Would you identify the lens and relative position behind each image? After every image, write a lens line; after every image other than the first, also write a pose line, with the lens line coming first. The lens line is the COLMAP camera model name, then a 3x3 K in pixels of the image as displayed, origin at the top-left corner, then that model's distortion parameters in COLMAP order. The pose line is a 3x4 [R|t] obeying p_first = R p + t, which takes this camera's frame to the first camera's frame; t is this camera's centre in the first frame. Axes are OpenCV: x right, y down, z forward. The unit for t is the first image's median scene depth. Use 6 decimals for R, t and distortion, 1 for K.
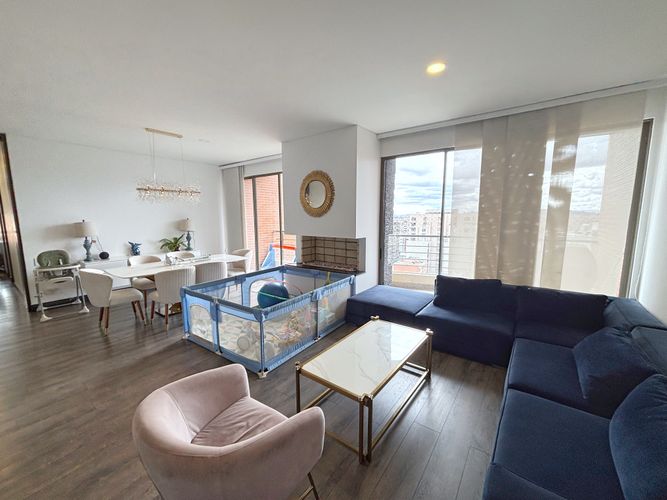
lens RADIAL K [[270.2, 0, 333.2], [0, 270.2, 251.7], [0, 0, 1]] dist [0.001095, 0.000101]
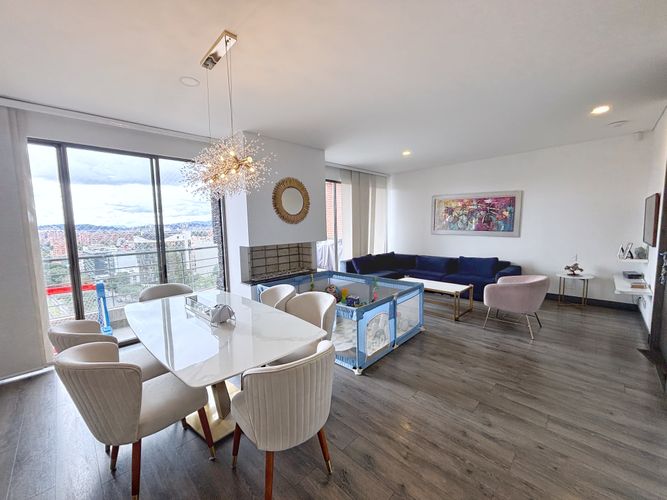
lens RADIAL K [[270.2, 0, 332.4], [0, 270.2, 250.2], [0, 0, 1]] dist [0.001095, 0.000101]
pose [[0.135503, -0.092413, 0.986458, -1.056834], [0.156873, 0.985082, 0.070735, -0.081904], [-0.978279, 0.145164, 0.147978, 0.741709]]
